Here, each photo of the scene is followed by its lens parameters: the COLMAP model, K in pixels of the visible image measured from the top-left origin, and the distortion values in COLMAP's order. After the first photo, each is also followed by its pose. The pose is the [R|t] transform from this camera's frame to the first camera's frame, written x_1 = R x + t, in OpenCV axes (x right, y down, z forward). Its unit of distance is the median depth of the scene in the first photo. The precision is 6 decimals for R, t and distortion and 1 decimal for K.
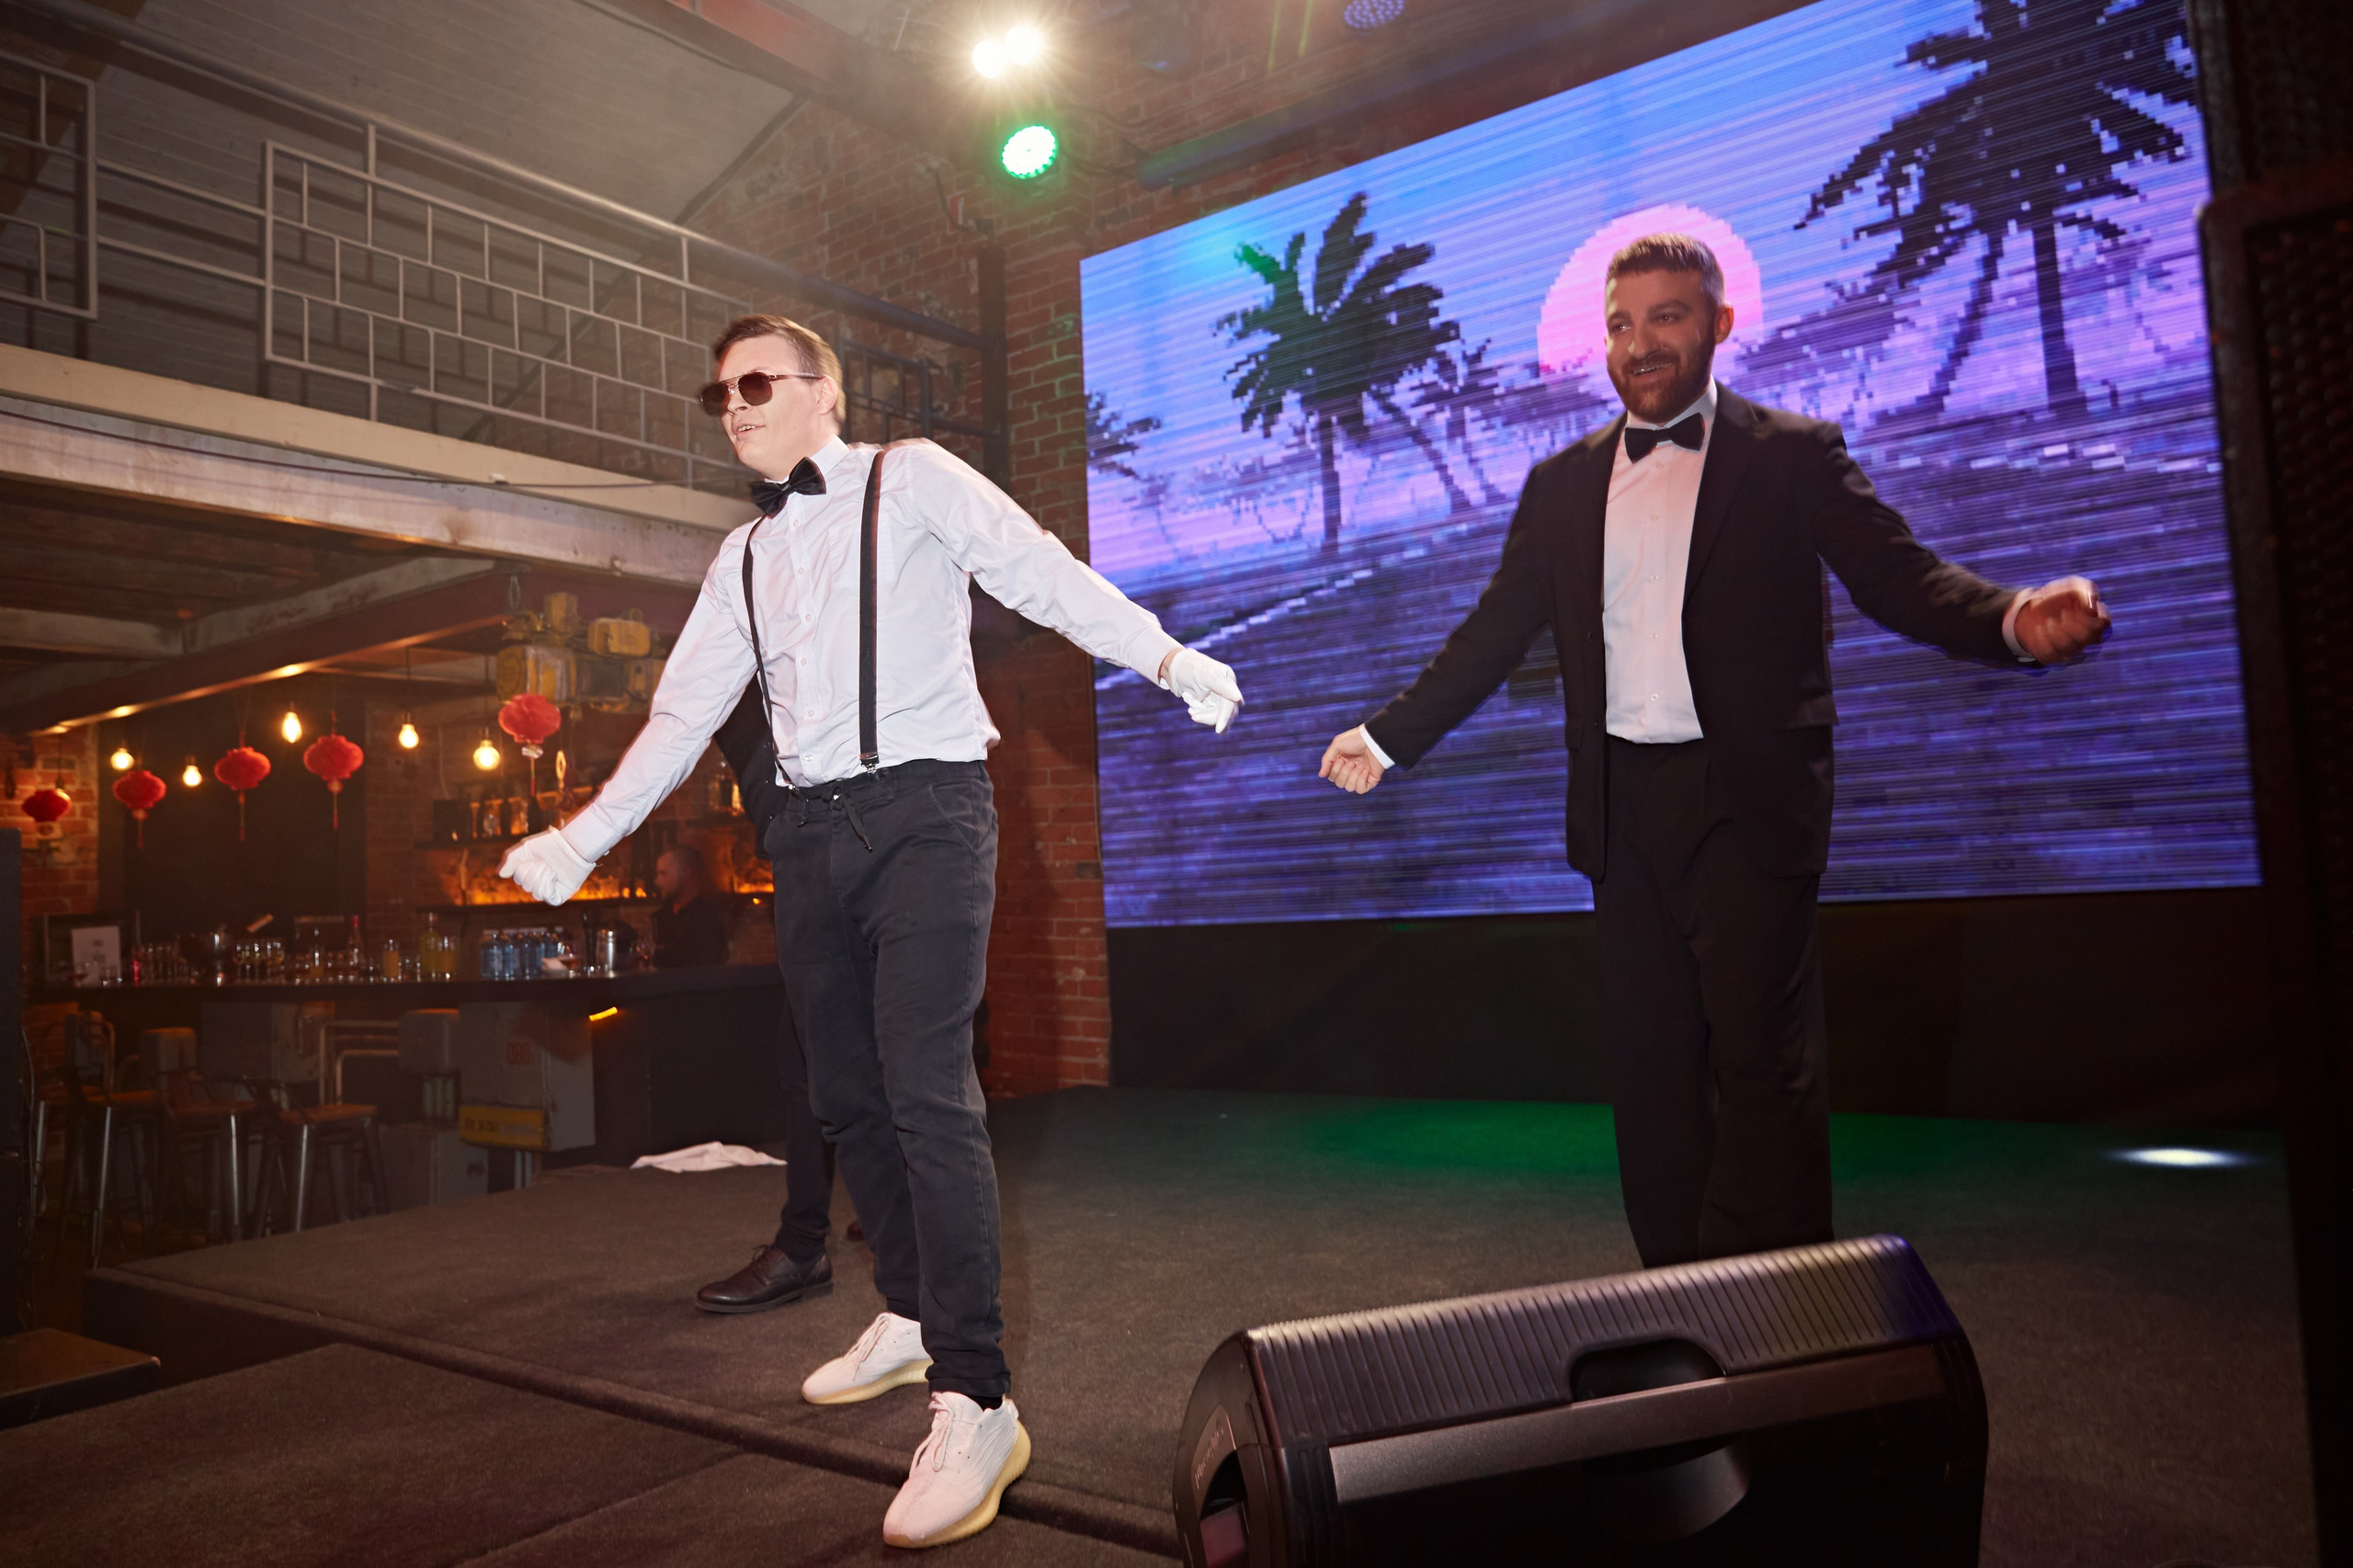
lens RADIAL K [[1665.9, 0, 1175.8], [0, 1665.9, 768.8], [0, 0, 1]] dist [0.000814, -0.000522]
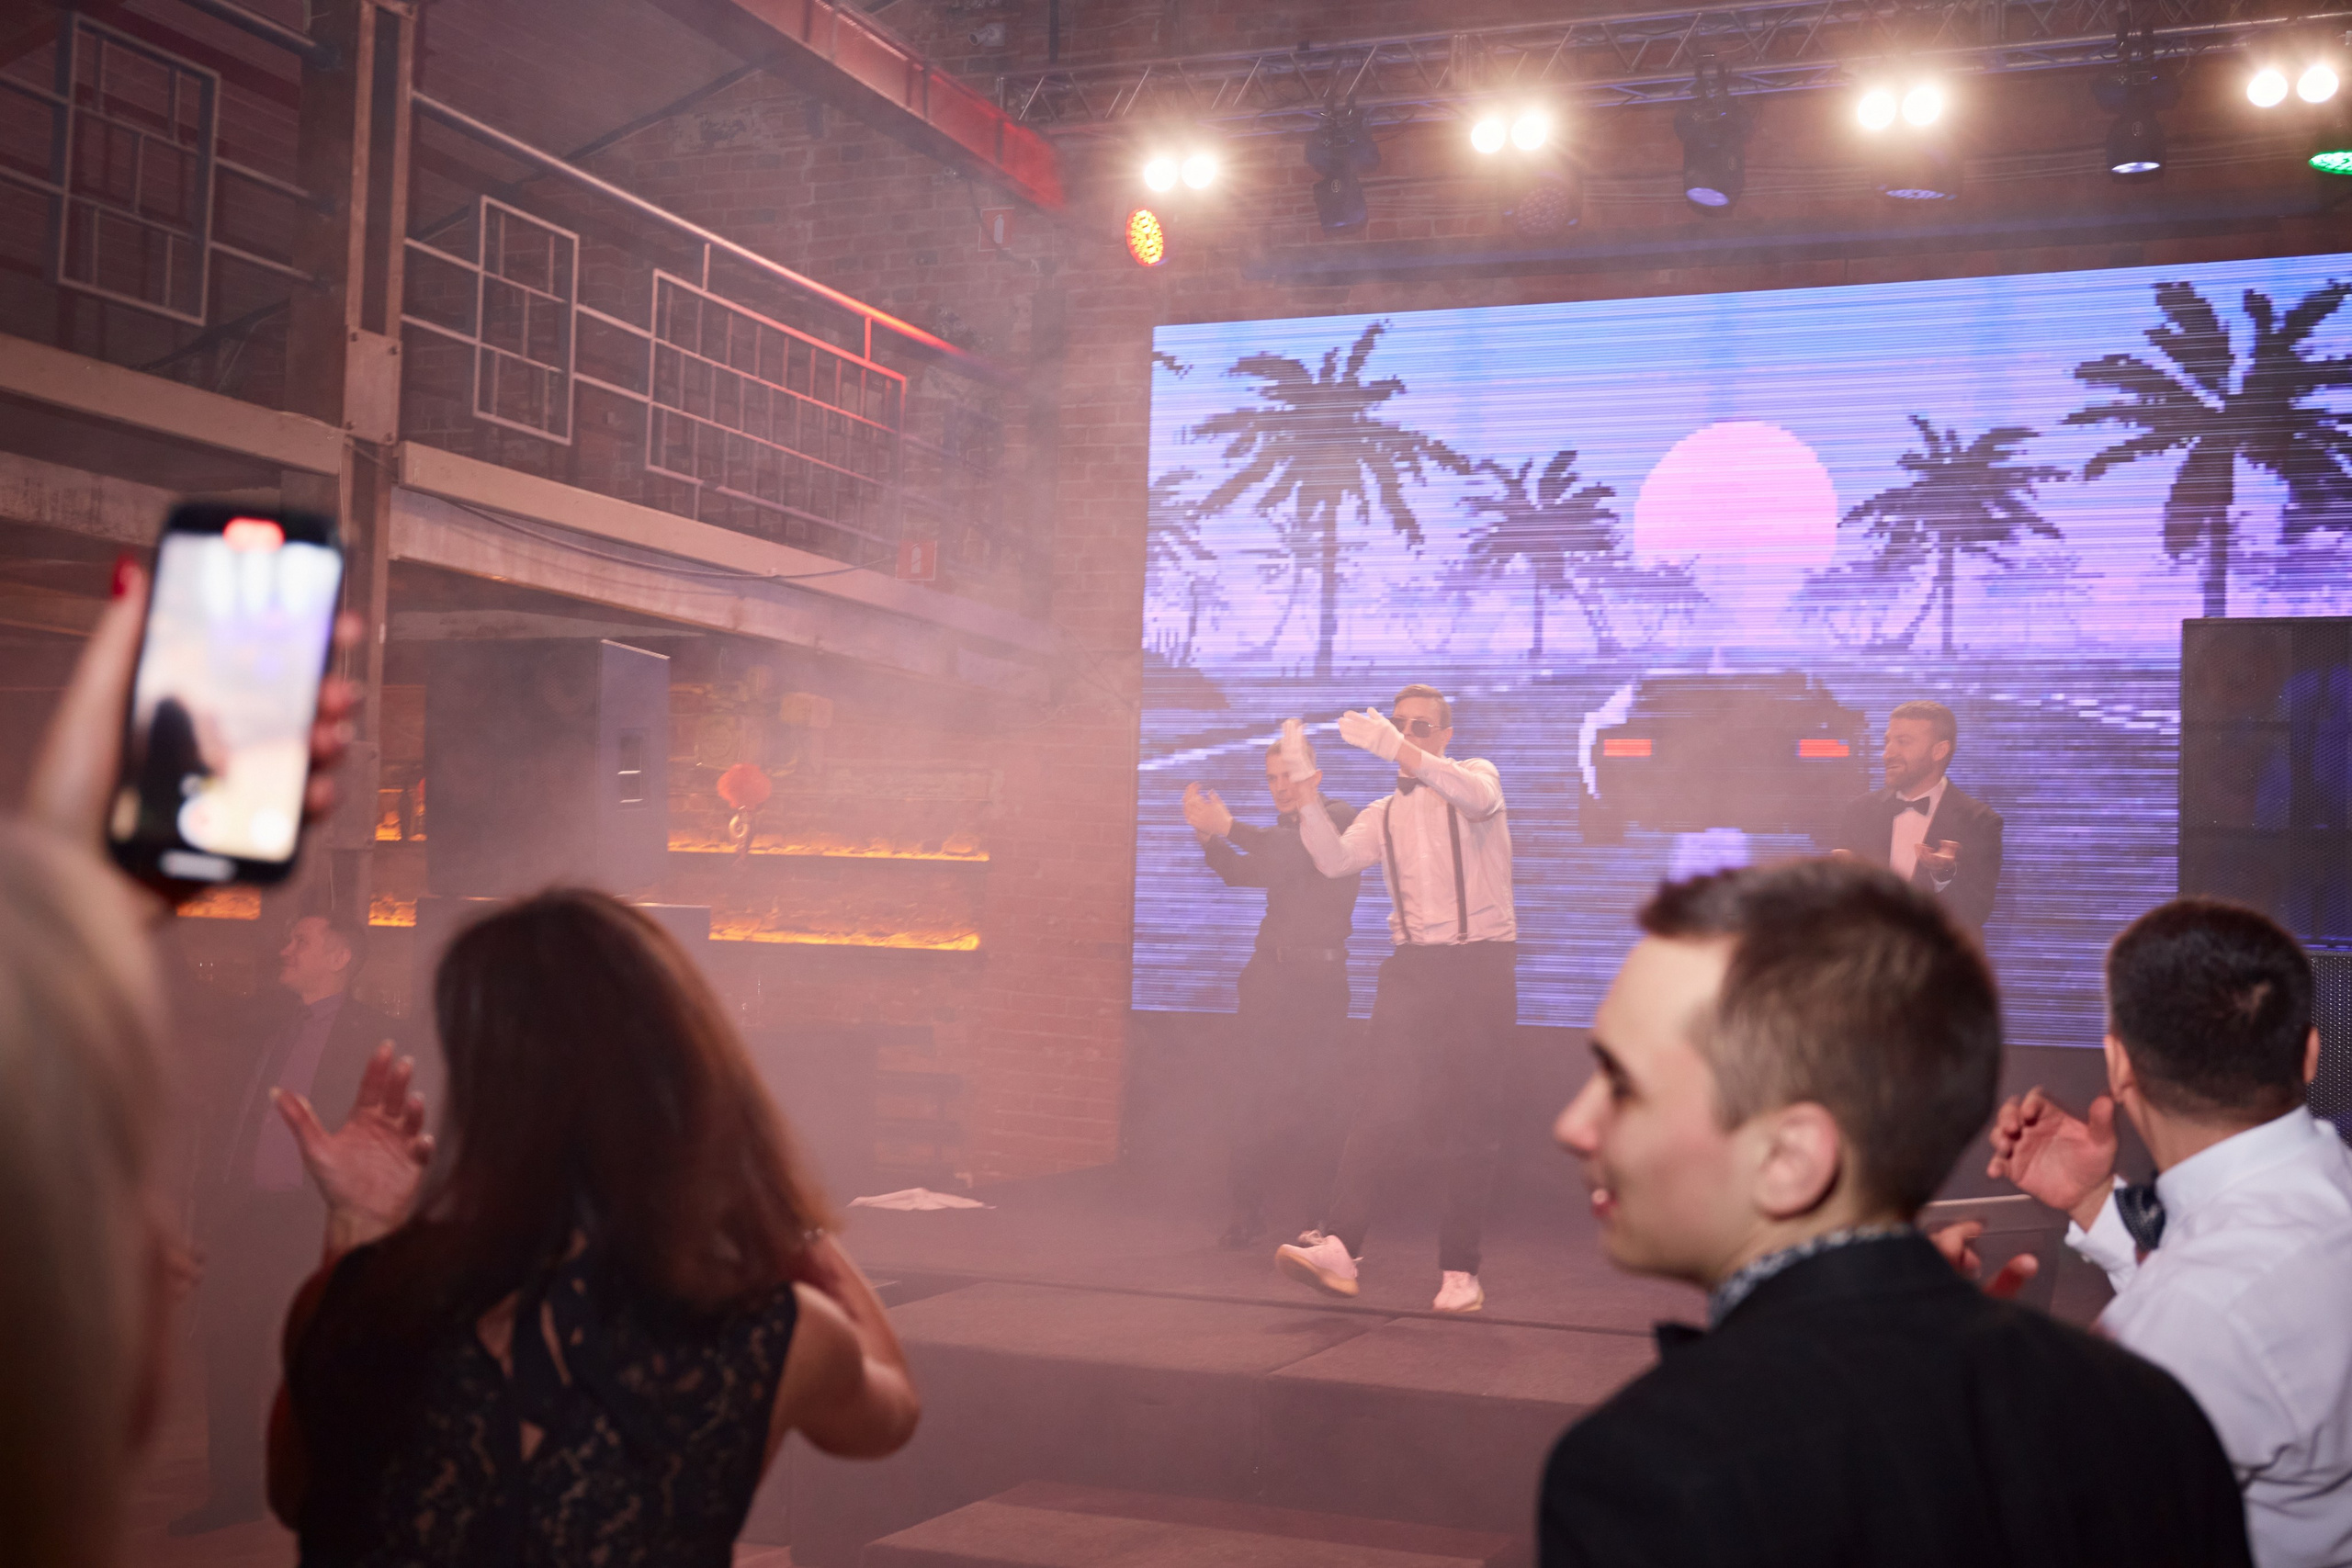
lens RADIAL K [[2866.8, 0, 1172.0], [0, 2866.8, 800.2], [0, 0, 1]] dist [0.016248, 0.000000]
pose [[0.966192, 0.086113, 0.243019, -0.555203], [-0.093433, 0.995449, 0.018738, -0.079396], [-0.240299, -0.040811, 0.969841, -0.824879]]
